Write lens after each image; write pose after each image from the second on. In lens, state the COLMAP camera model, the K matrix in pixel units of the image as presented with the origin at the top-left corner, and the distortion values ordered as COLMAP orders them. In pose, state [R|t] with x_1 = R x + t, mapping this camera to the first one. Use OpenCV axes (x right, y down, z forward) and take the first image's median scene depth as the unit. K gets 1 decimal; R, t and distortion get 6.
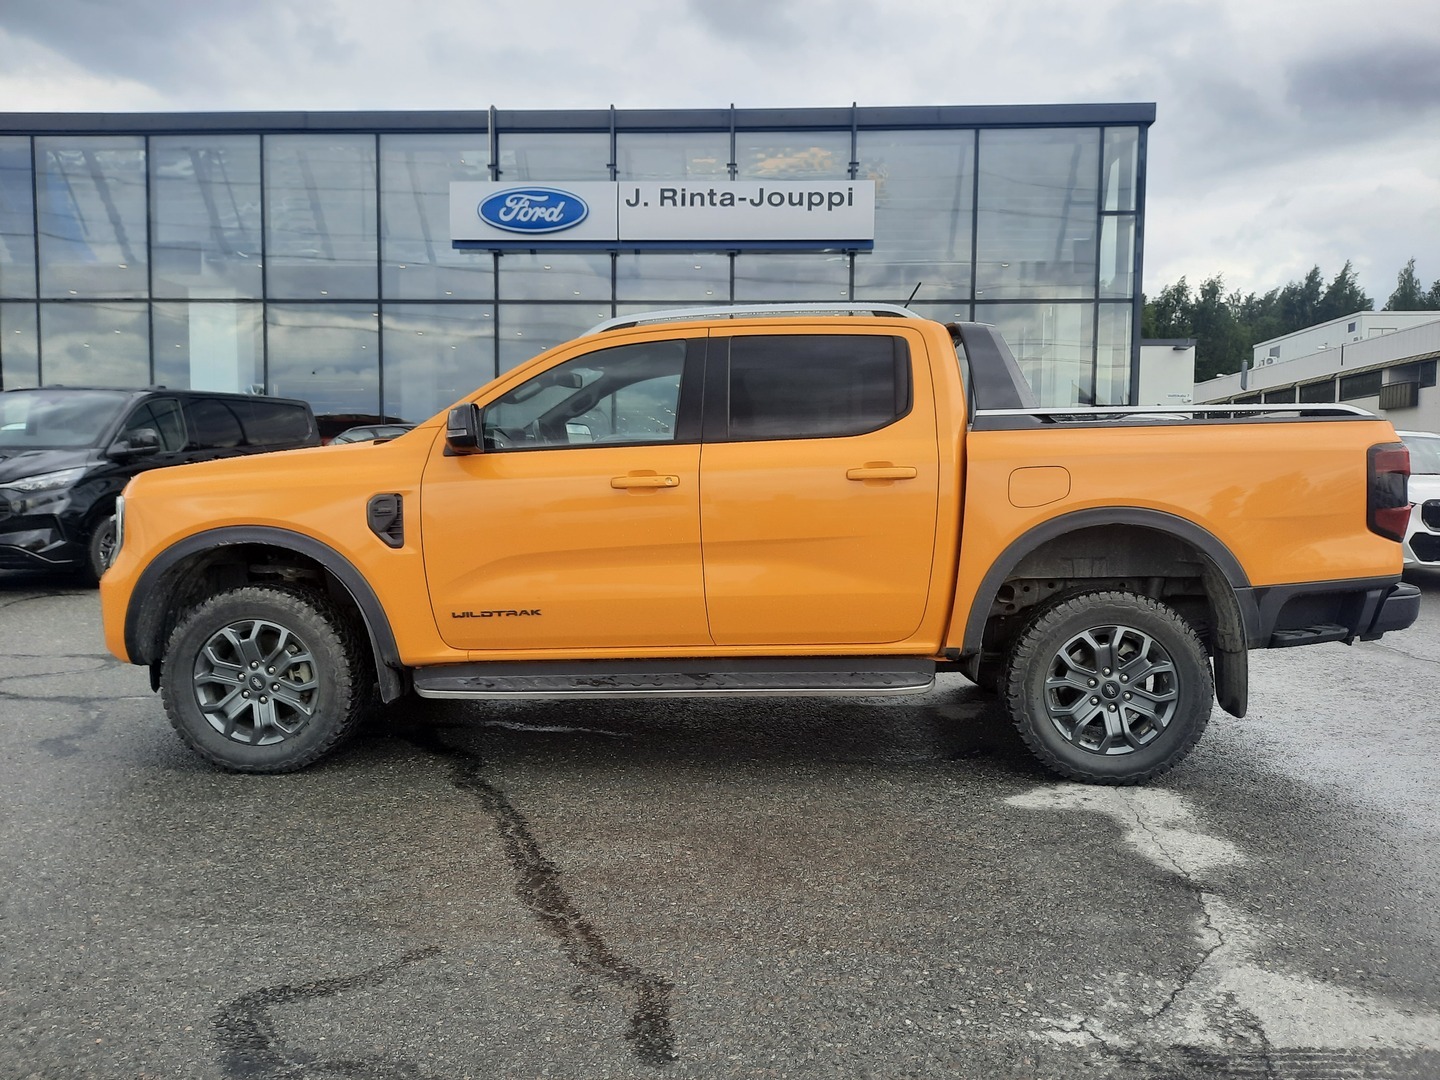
lens RADIAL K [[1039.9, 0, 720.0], [0, 1039.9, 540.0], [0, 0, 1]] dist [0.018800, -0.007100]
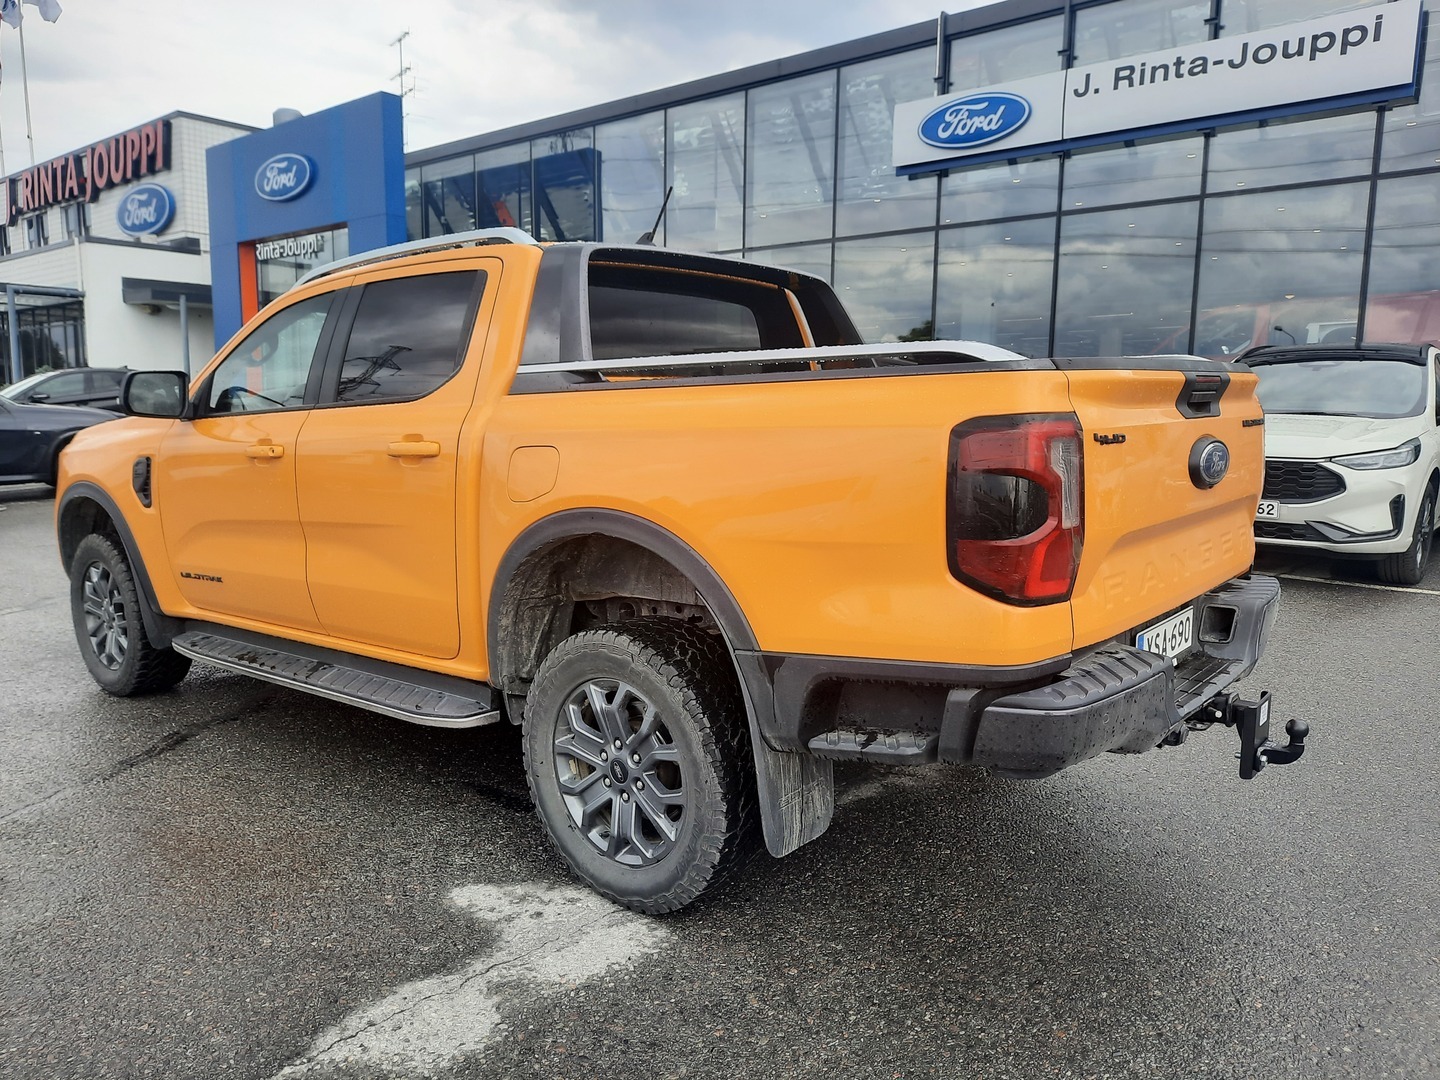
lens RADIAL K [[1039.9, 0, 720.0], [0, 1039.9, 540.0], [0, 0, 1]] dist [0.018800, -0.007100]
pose [[0.804901, 0.073112, -0.588888, 0.209835], [-0.033496, 0.996397, 0.077922, -0.016546], [0.592463, -0.042994, 0.804449, 0.125360]]
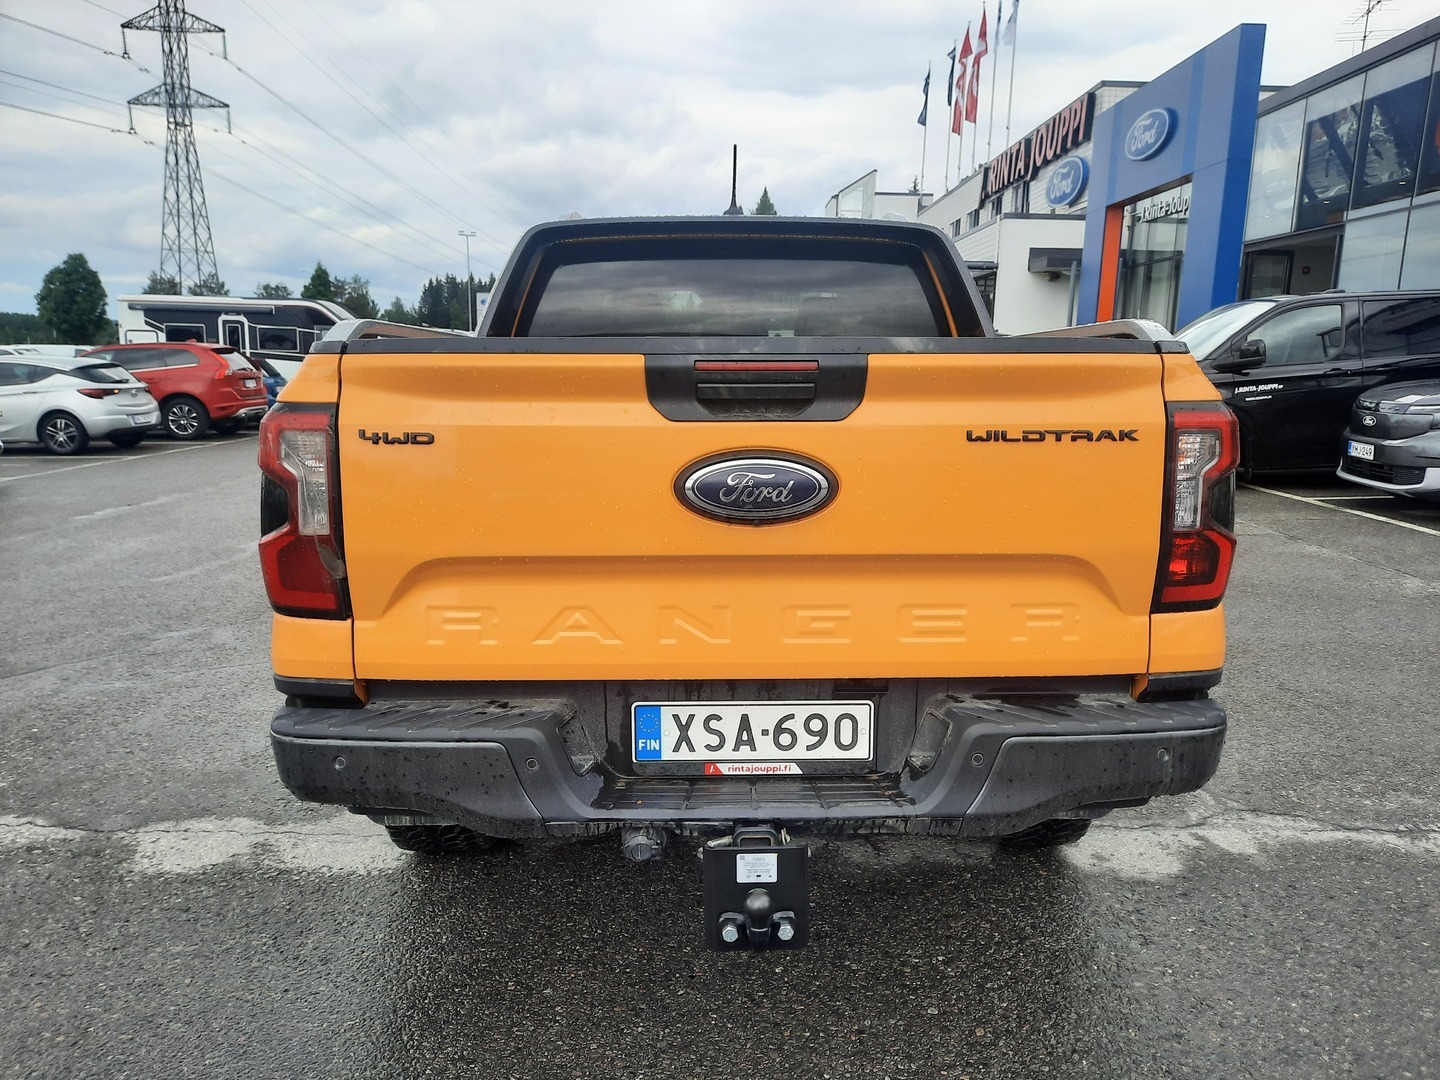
lens RADIAL K [[1039.9, 0, 720.0], [0, 1039.9, 540.0], [0, 0, 1]] dist [0.018800, -0.007100]
pose [[0.084933, 0.168759, -0.981991, 0.285029], [-0.074013, 0.983898, 0.162685, -0.030828], [0.993634, 0.058863, 0.096055, 0.289690]]
